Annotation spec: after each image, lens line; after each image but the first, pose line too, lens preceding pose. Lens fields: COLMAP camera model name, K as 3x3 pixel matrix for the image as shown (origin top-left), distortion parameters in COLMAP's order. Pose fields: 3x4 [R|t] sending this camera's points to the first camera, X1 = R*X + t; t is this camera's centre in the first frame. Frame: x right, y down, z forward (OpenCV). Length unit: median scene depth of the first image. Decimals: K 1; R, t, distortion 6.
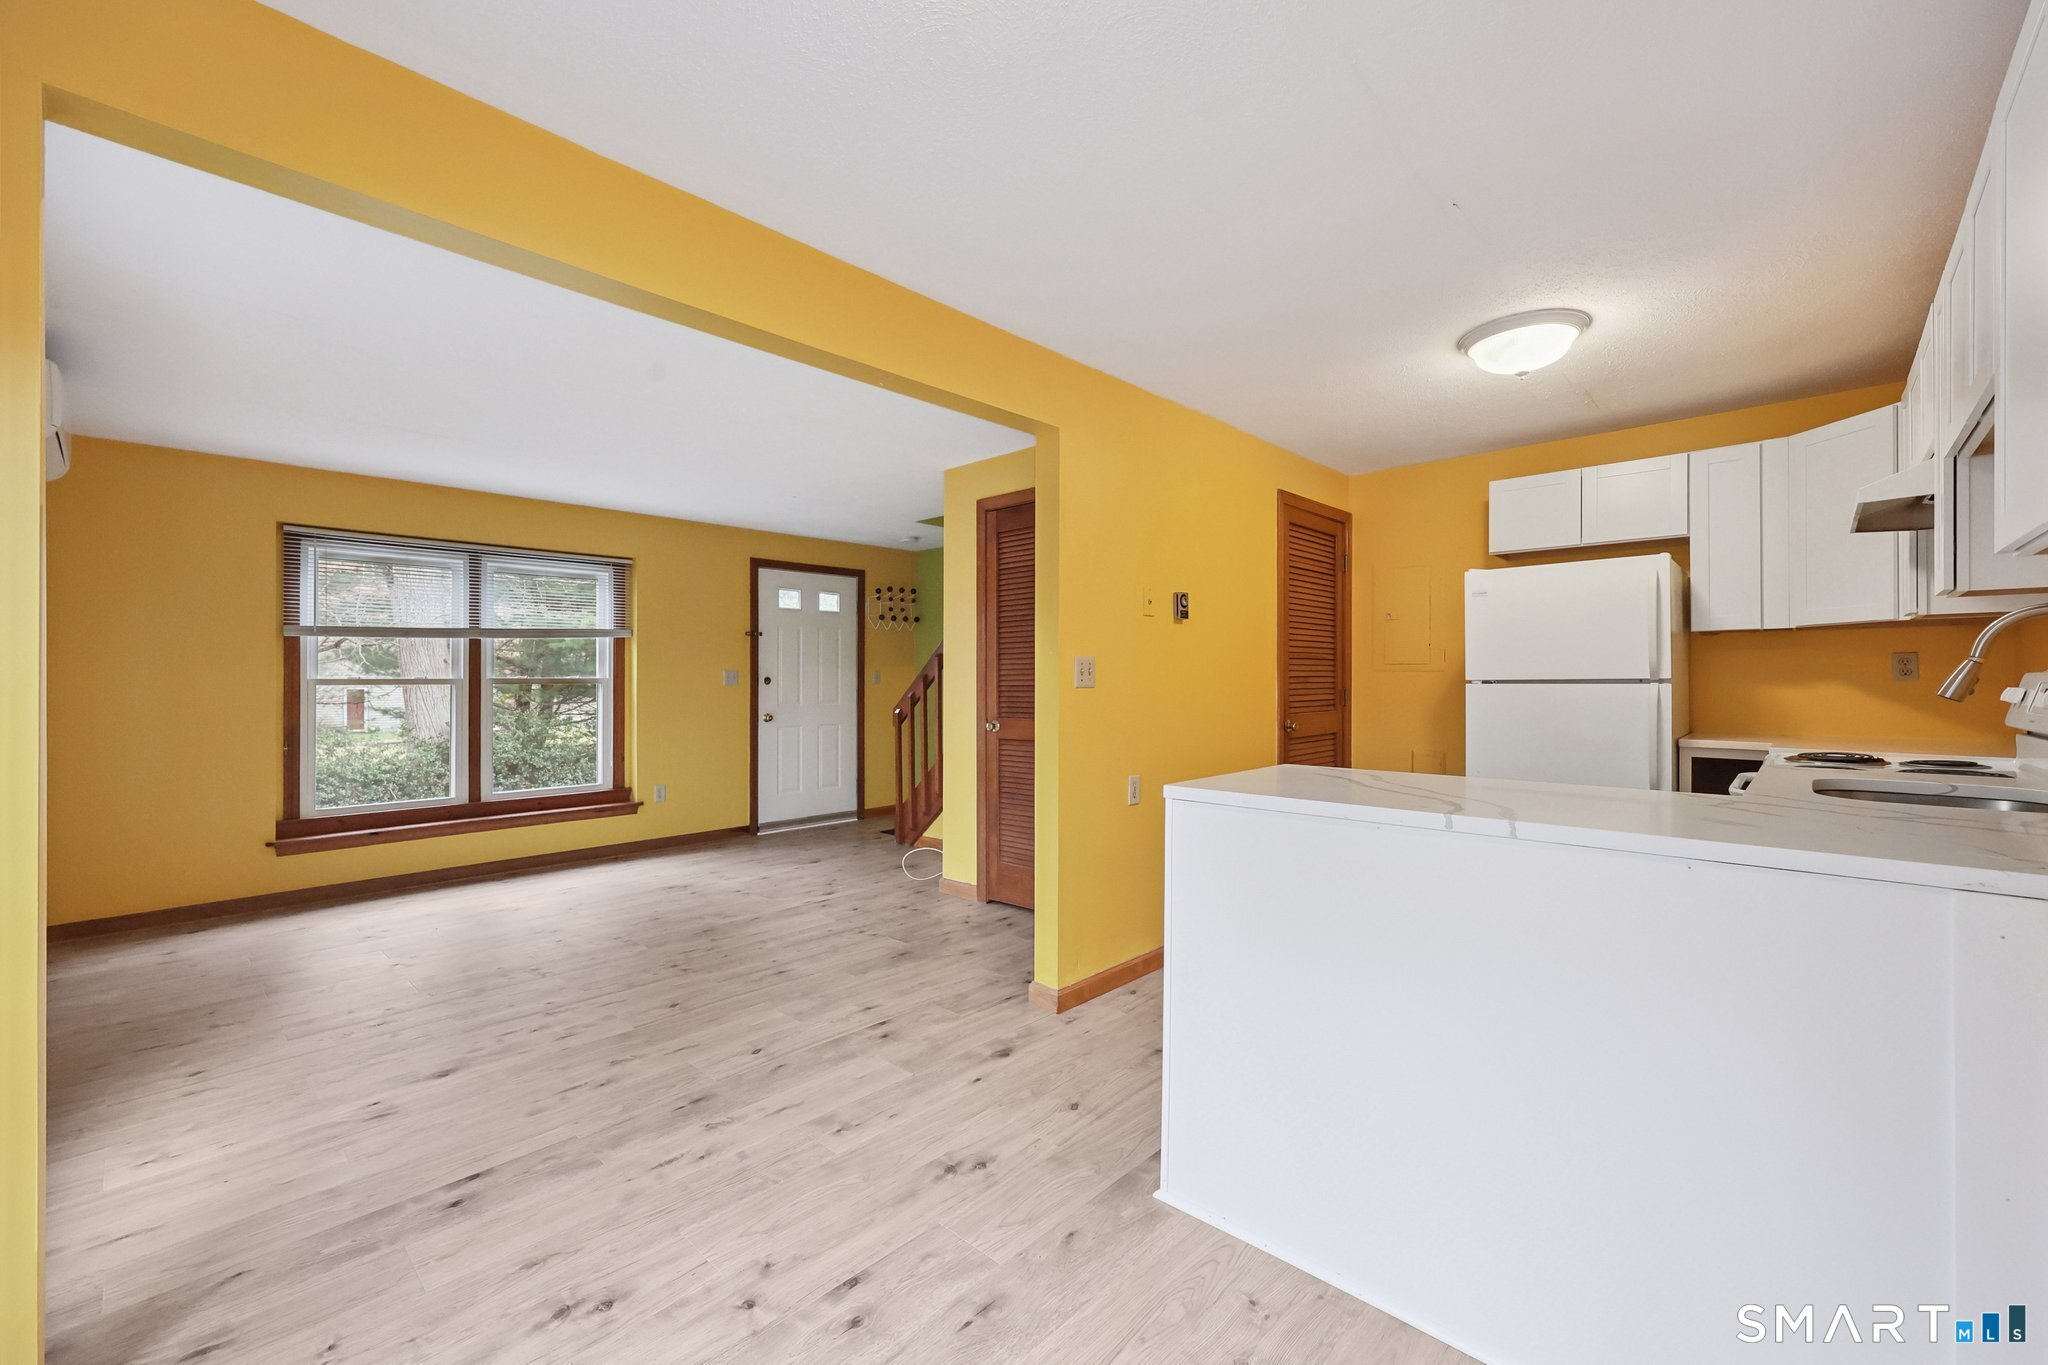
lens RADIAL K [[827.5, 0, 1025.5], [0, 827.5, 666.5], [0, 0, 1]] dist [-0.000657, 0.000854]
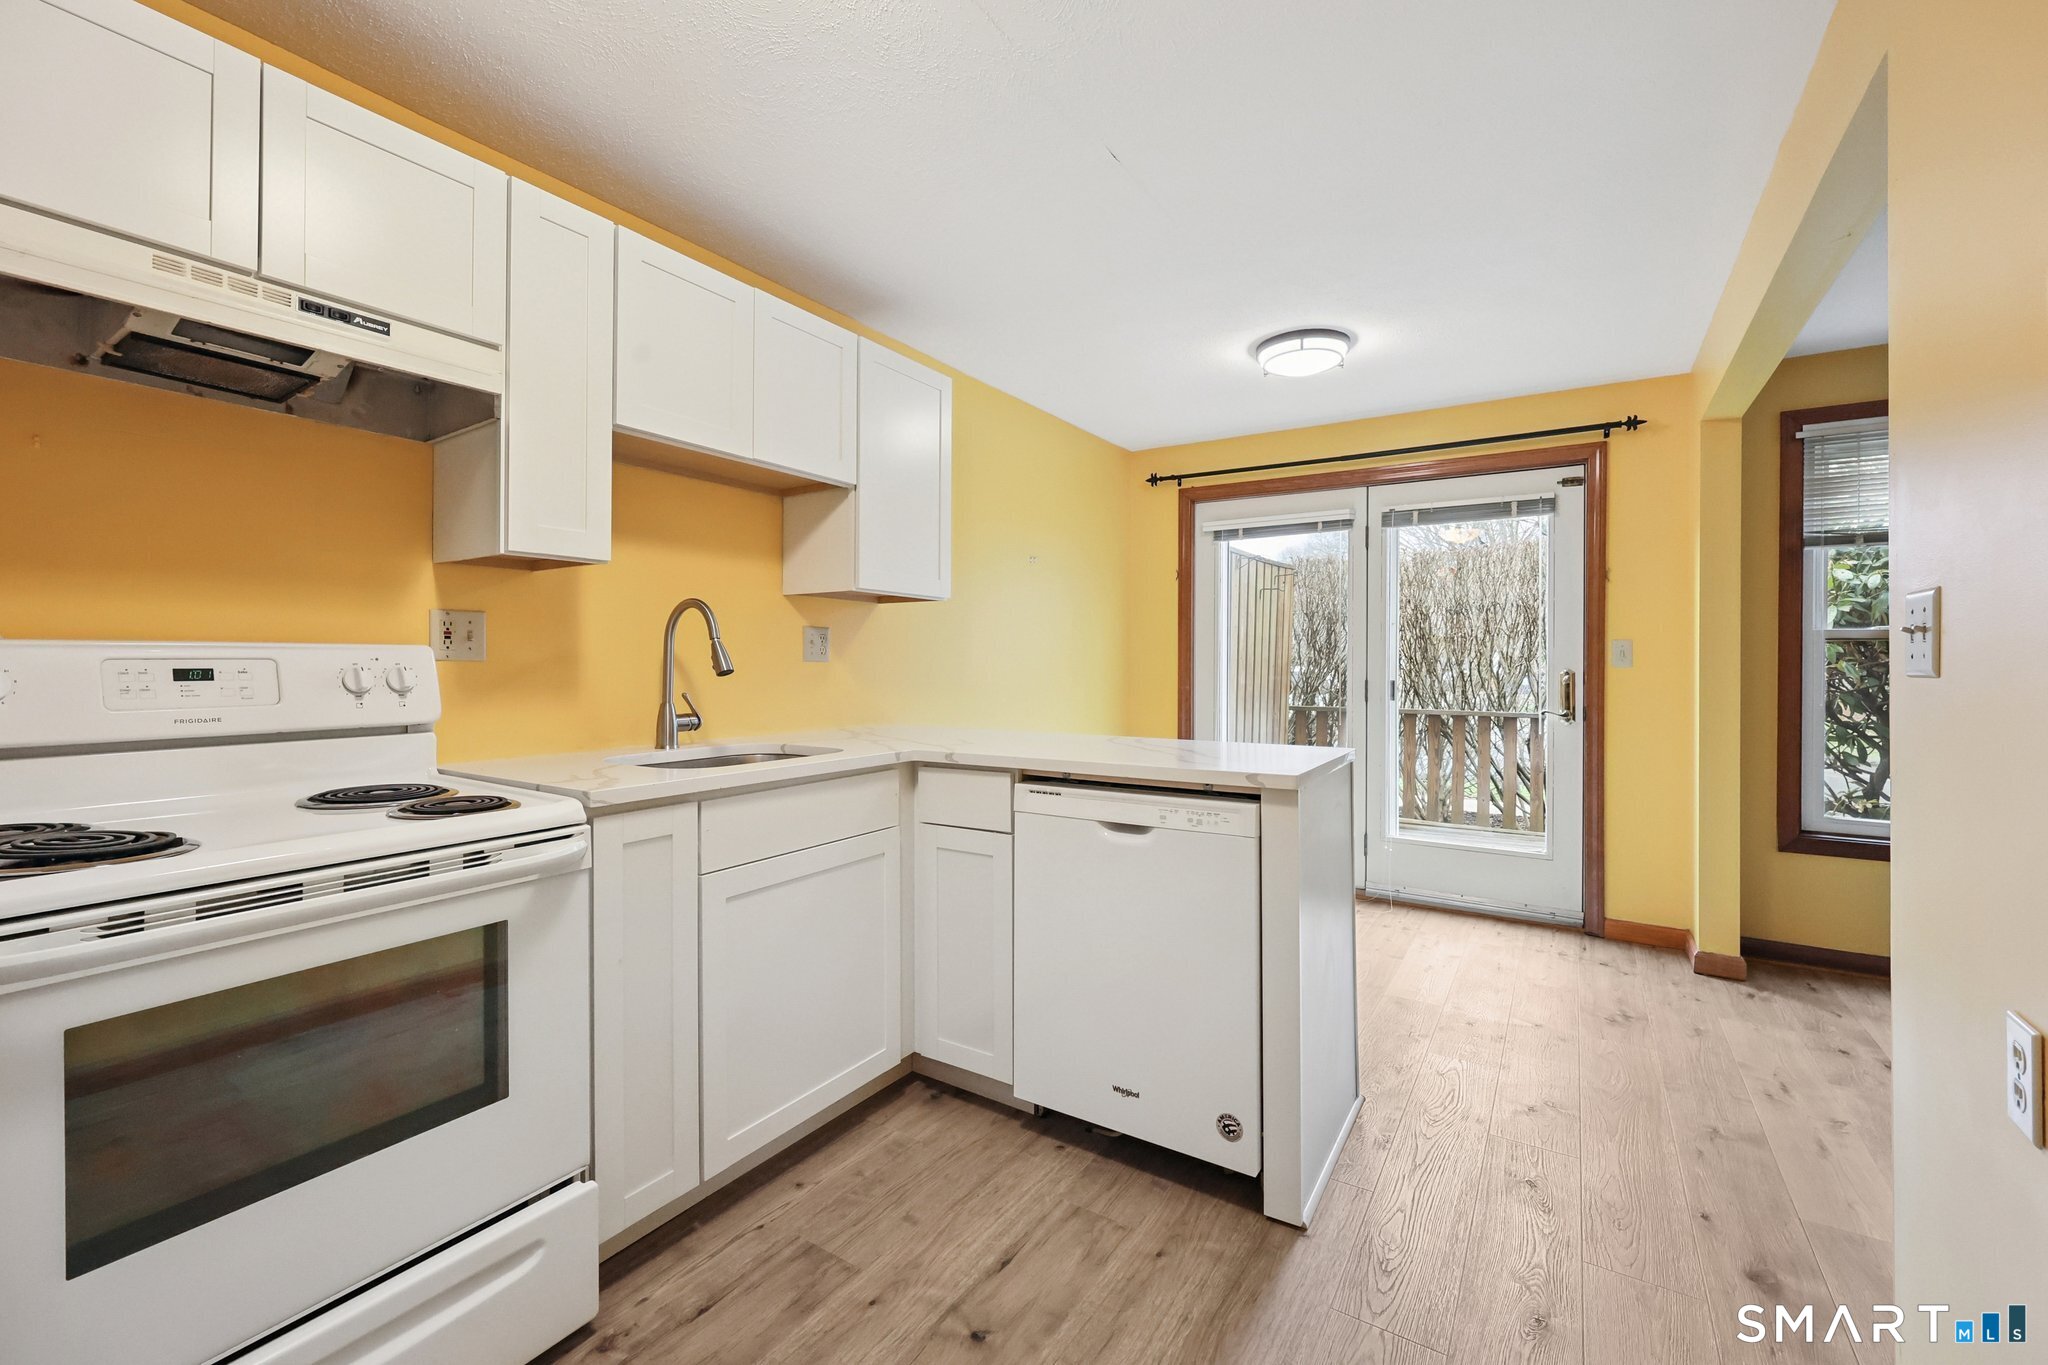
lens RADIAL K [[827.5, 0, 1018.7], [0, 827.5, 662.6], [0, 0, 1]] dist [-0.000657, 0.000854]
pose [[-0.986601, -0.000692, -0.163151, 0.357713], [0.001305, 0.999926, -0.012134, 0.015798], [0.163147, -0.012184, -0.986527, 0.897855]]
